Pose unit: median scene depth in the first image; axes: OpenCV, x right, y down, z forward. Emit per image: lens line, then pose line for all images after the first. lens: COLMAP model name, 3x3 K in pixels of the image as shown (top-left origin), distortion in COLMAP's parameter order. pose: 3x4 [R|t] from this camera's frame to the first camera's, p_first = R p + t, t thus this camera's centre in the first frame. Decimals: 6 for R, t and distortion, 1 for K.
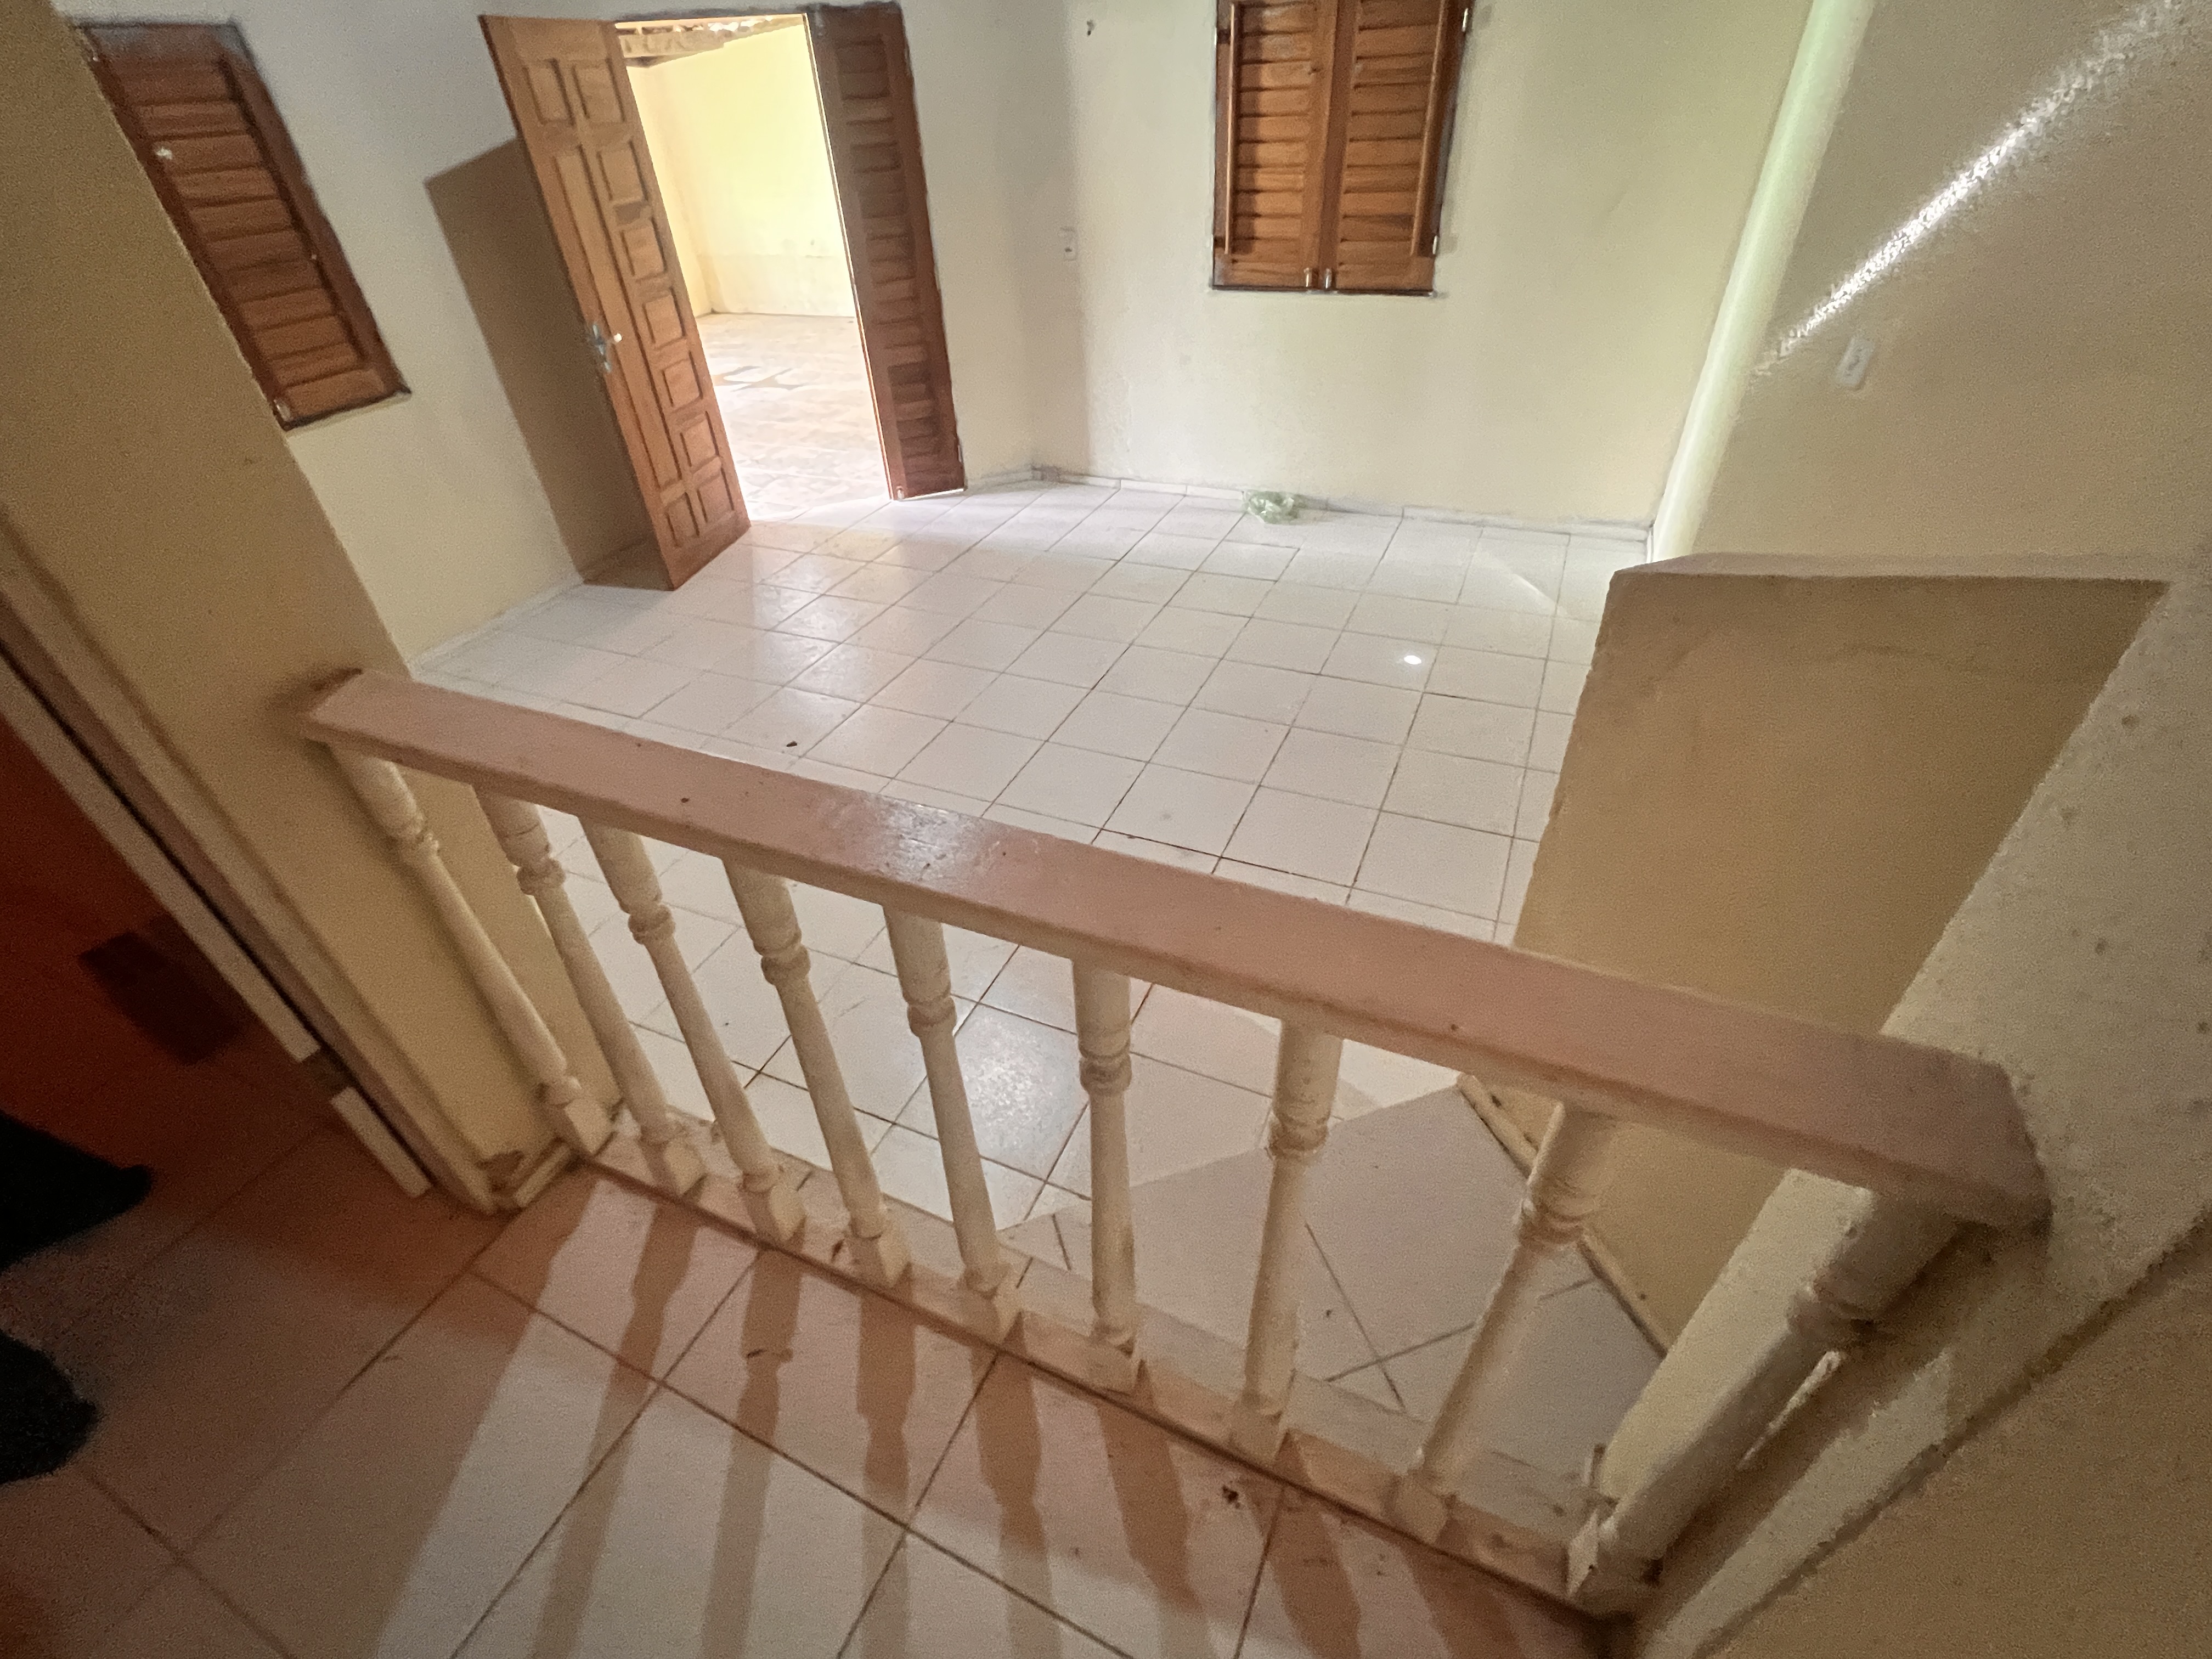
lens RADIAL K [[977.7, 0, 1101.2], [0, 977.7, 817.9], [0, 0, 1]] dist [-0.001707, 0.000634]
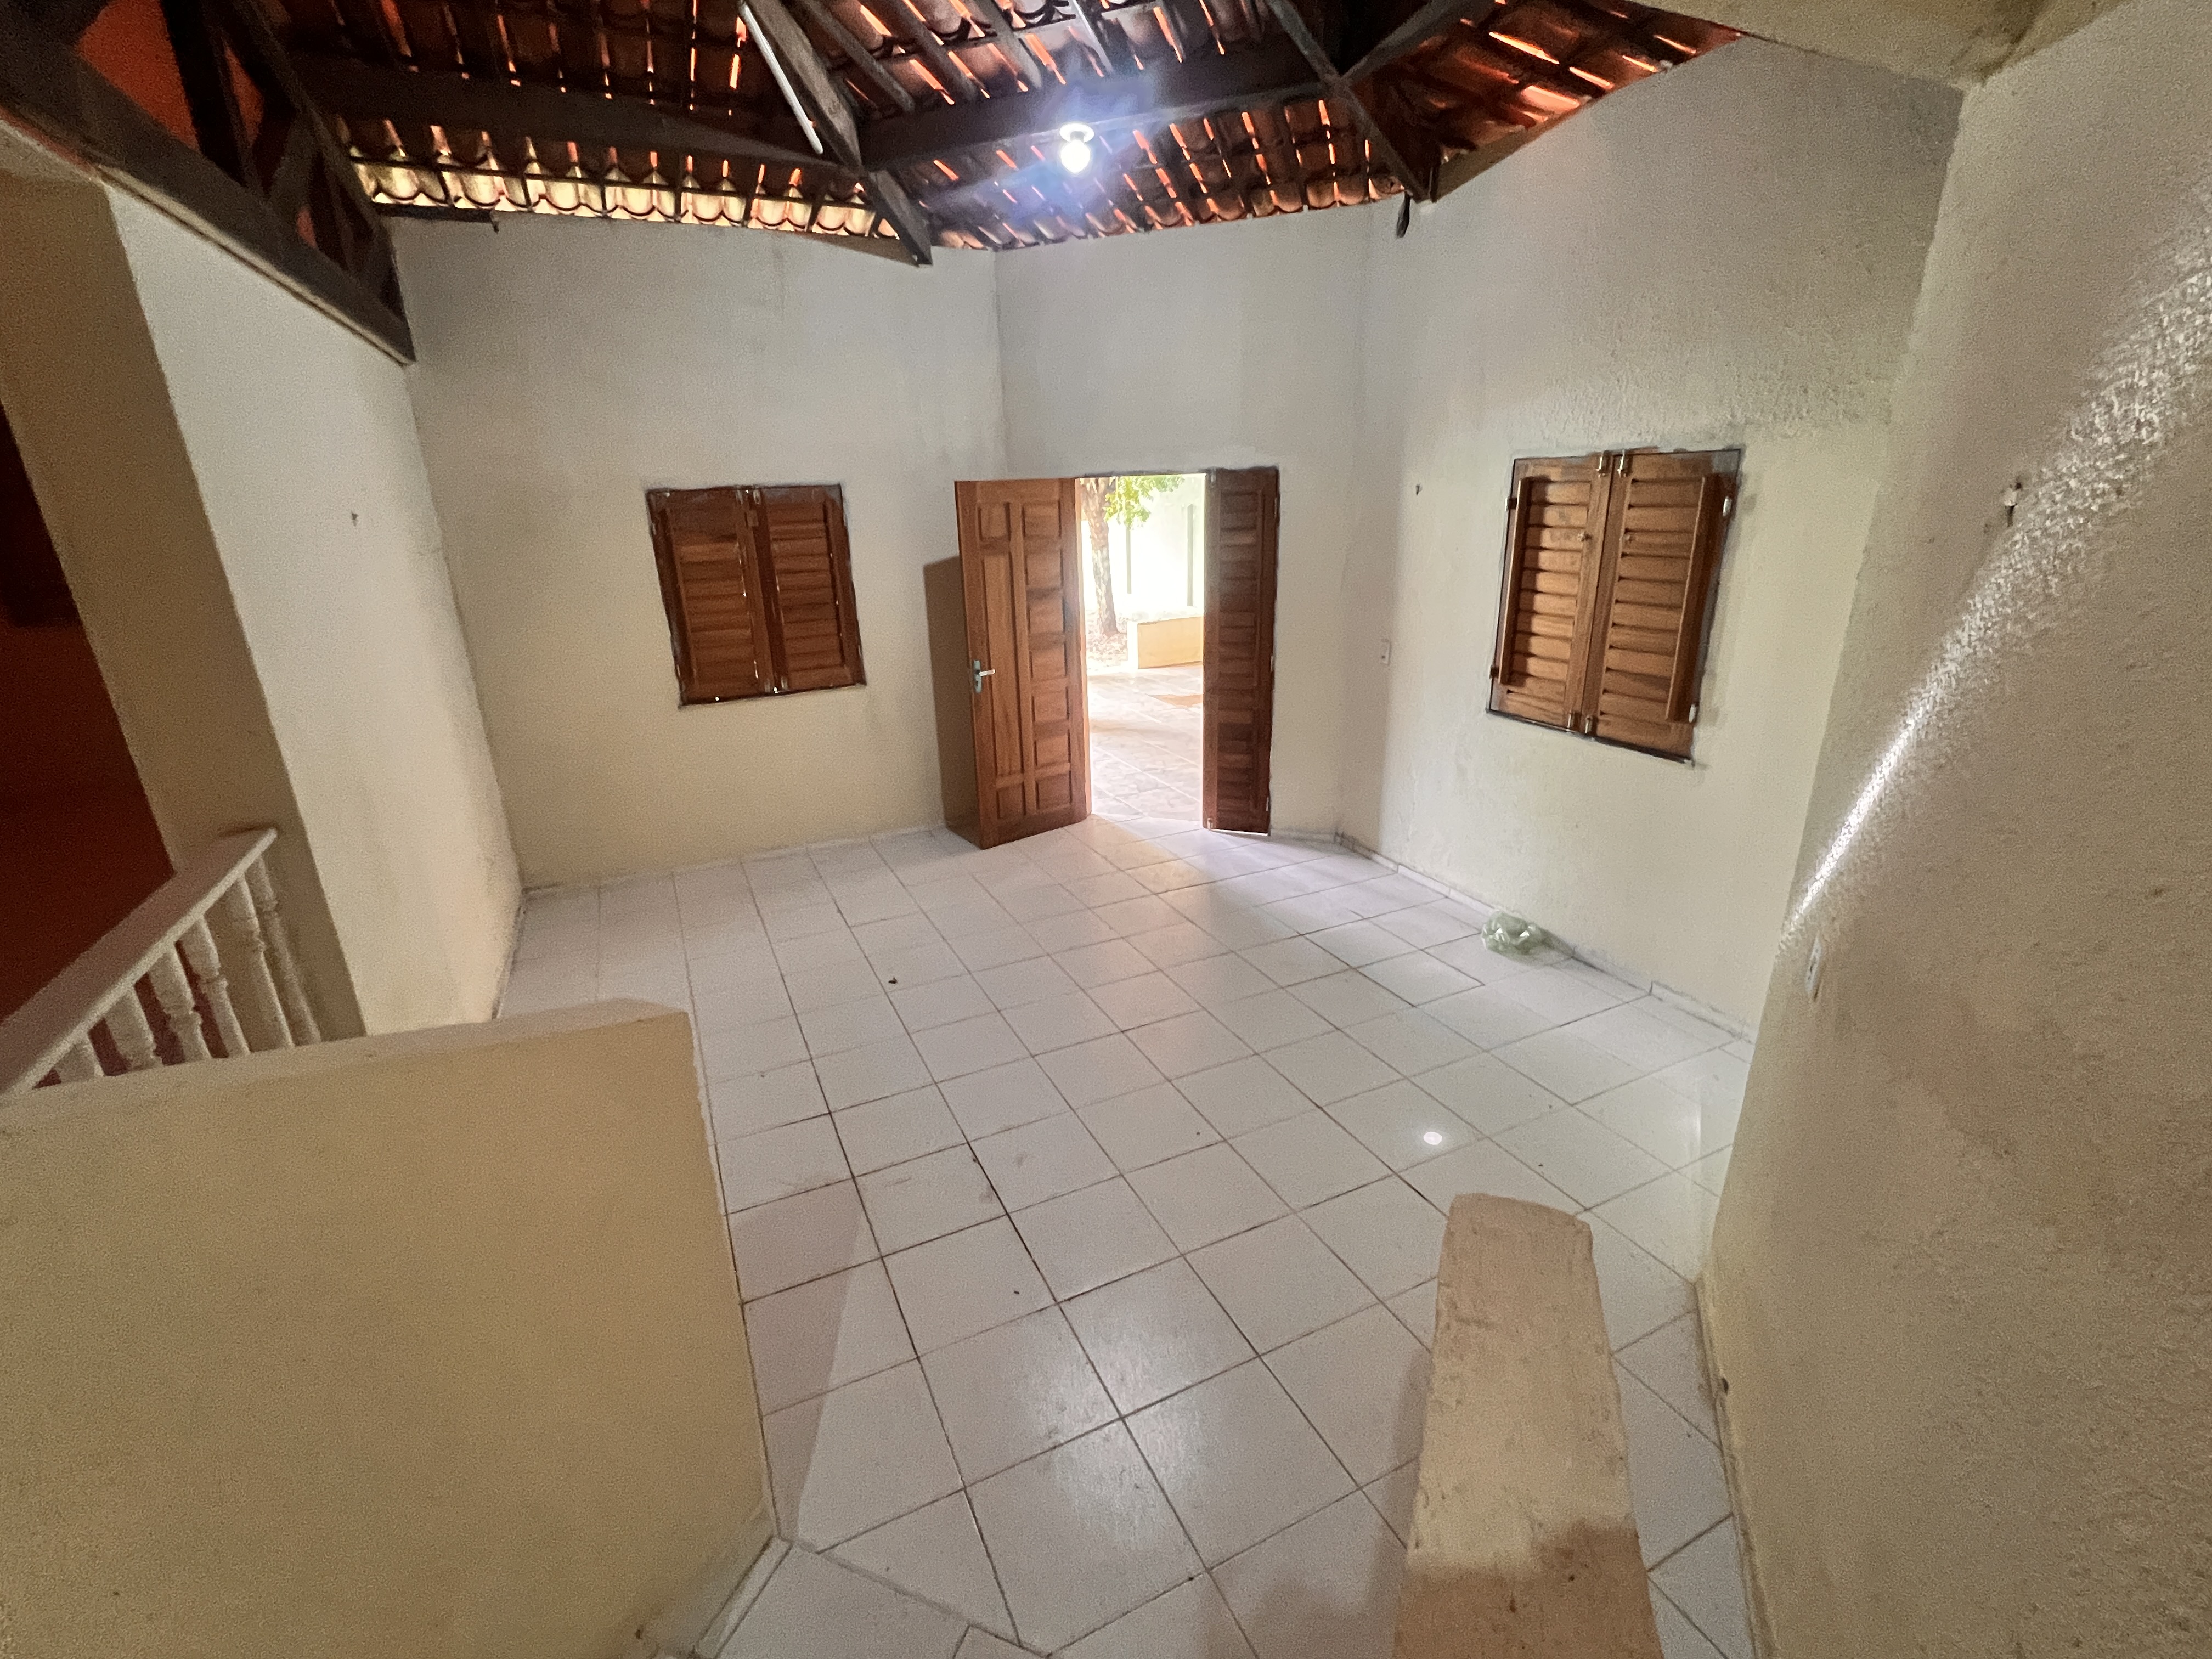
lens RADIAL K [[977.7, 0, 1098.9], [0, 977.7, 824.4], [0, 0, 1]] dist [-0.001707, 0.000634]
pose [[0.760309, 0.240083, -0.603565, 0.462331], [-0.402888, 0.903161, -0.148261, -0.138738], [0.509521, 0.355893, 0.783408, 0.063872]]
